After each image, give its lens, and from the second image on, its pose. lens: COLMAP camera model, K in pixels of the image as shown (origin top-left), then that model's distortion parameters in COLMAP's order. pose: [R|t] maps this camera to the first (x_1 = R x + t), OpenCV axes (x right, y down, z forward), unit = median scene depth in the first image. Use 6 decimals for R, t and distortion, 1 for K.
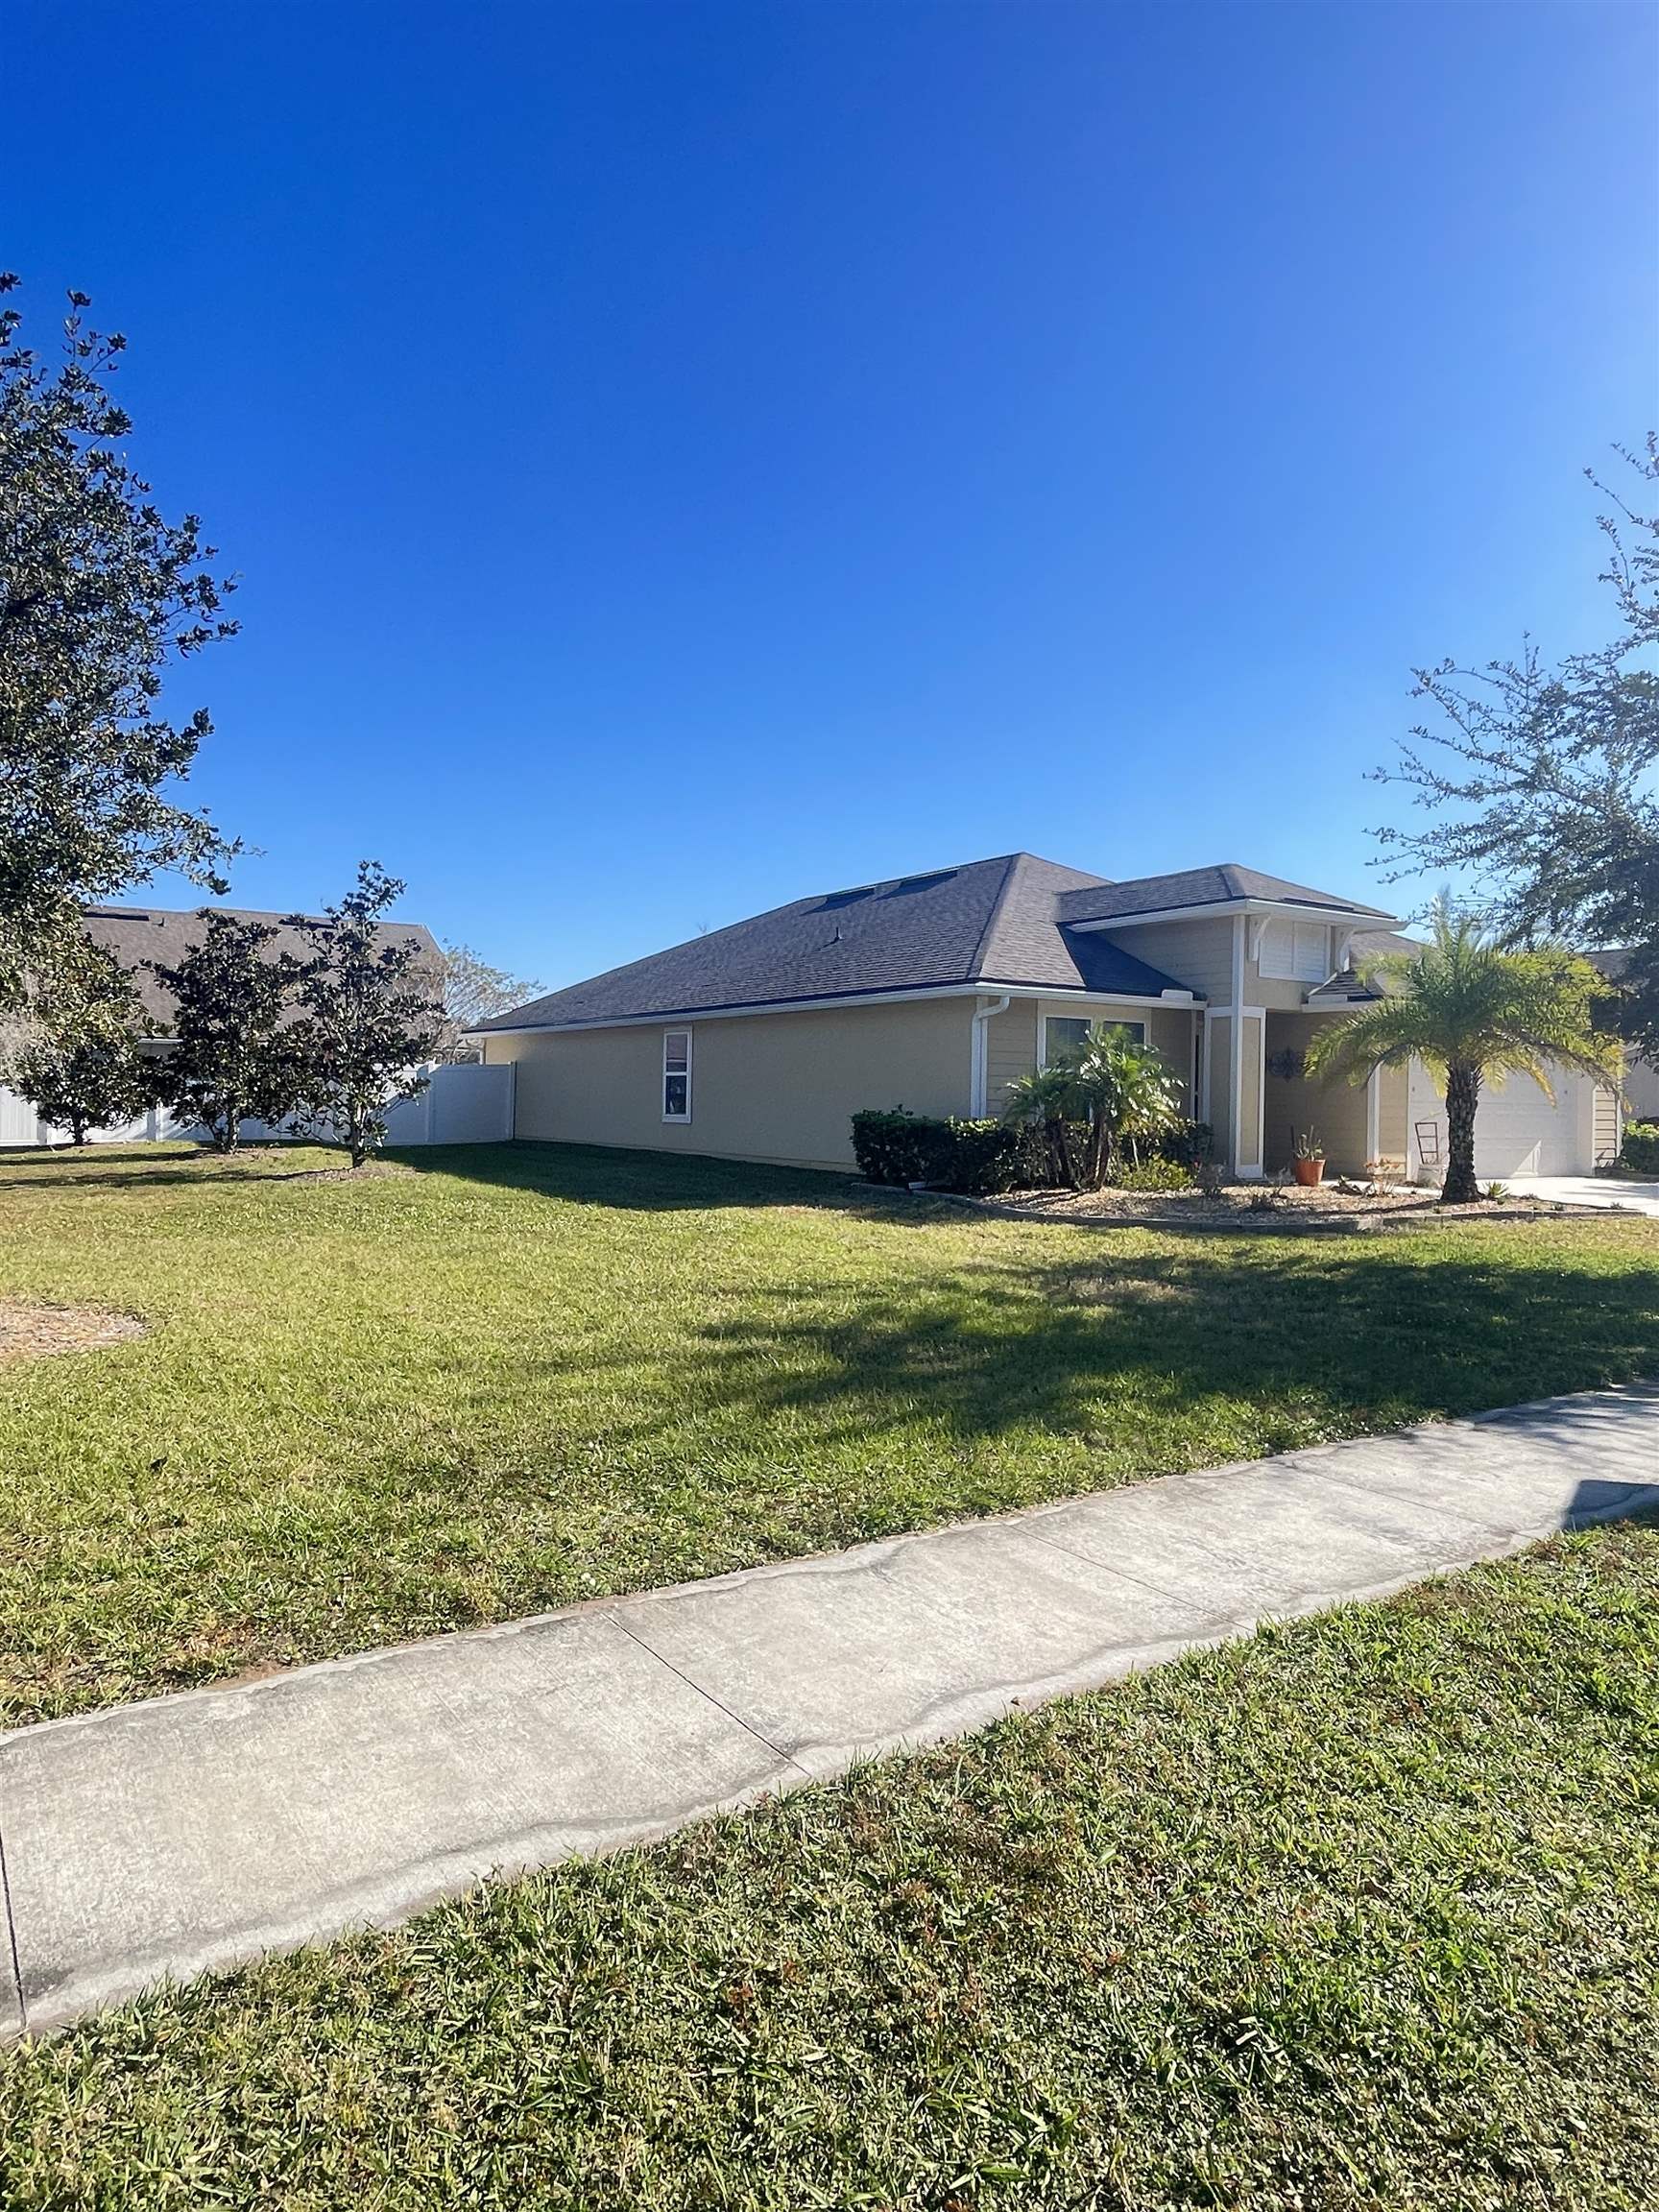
lens RADIAL K [[1315.2, 0, 829.5], [0, 1315.2, 1106.0], [0, 0, 1]] dist [0.000218, 0.000501]
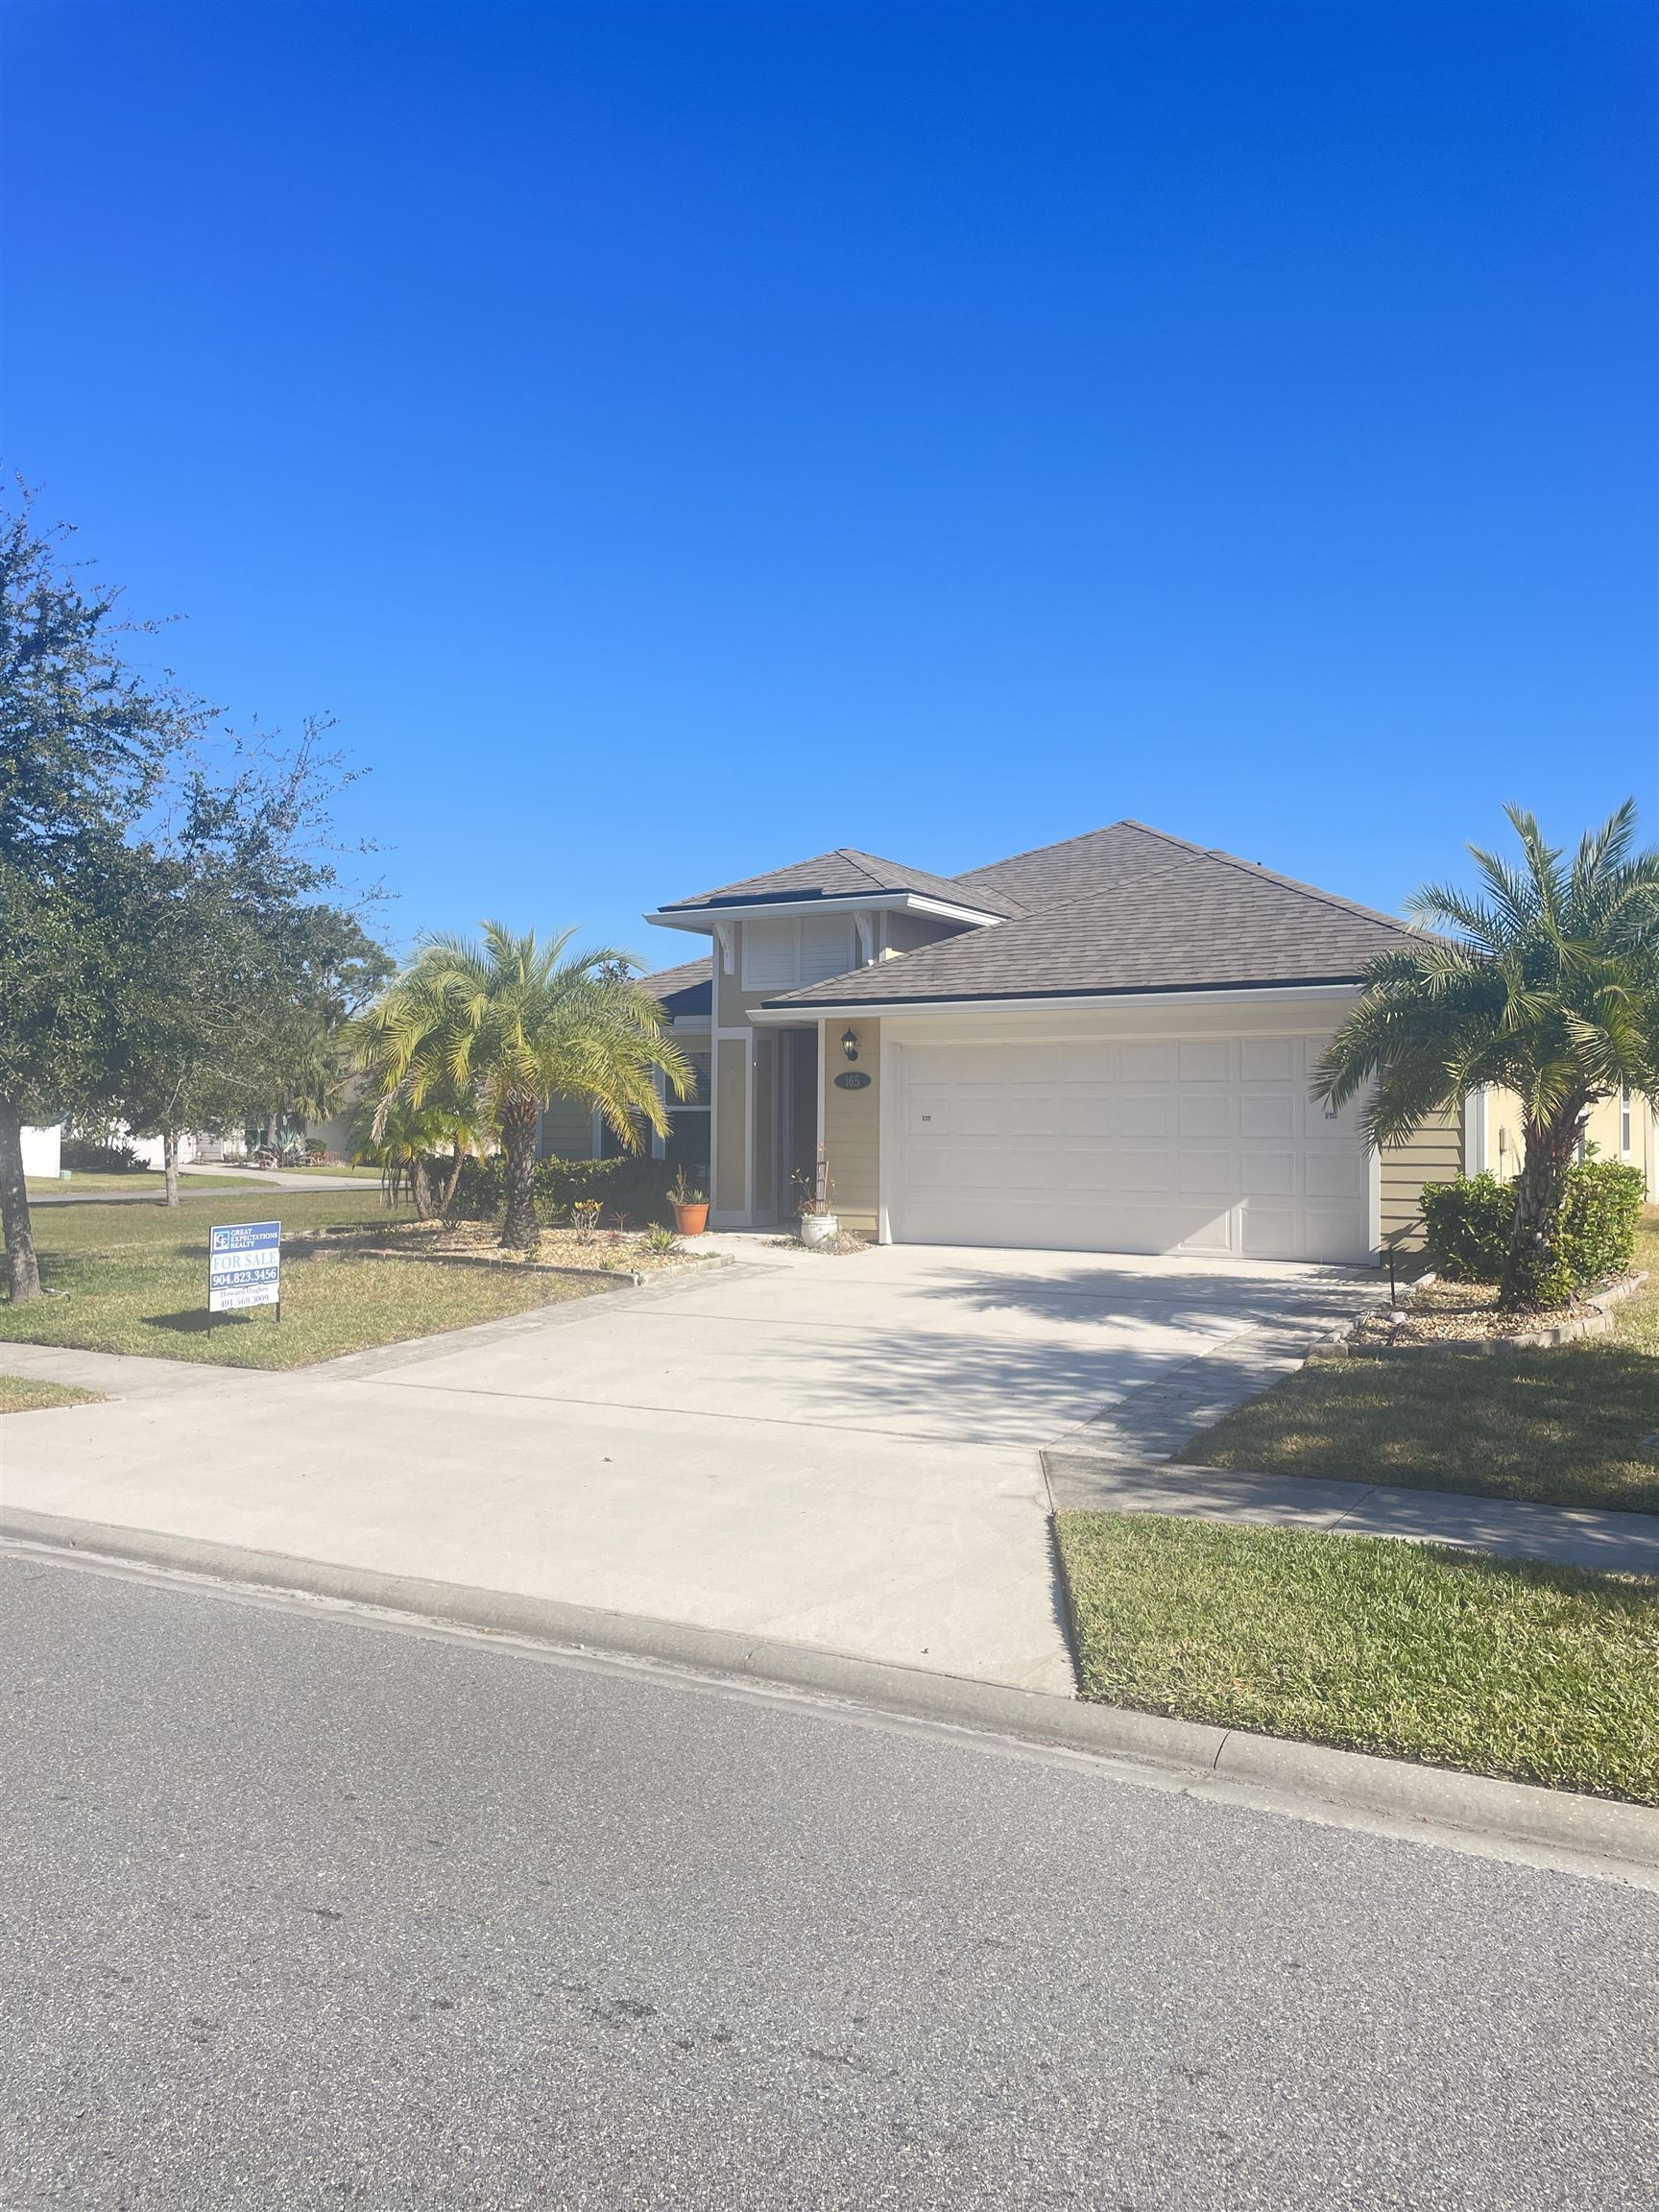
lens RADIAL K [[1672.9, 0, 838.3], [0, 1672.9, 1098.6], [0, 0, 1]] dist [0.103891, -0.001926]
pose [[0.426287, -0.019346, -0.904381, 1.423918], [0.007544, 0.999813, -0.017831, -0.009249], [0.904556, 0.000778, 0.426353, 0.600120]]
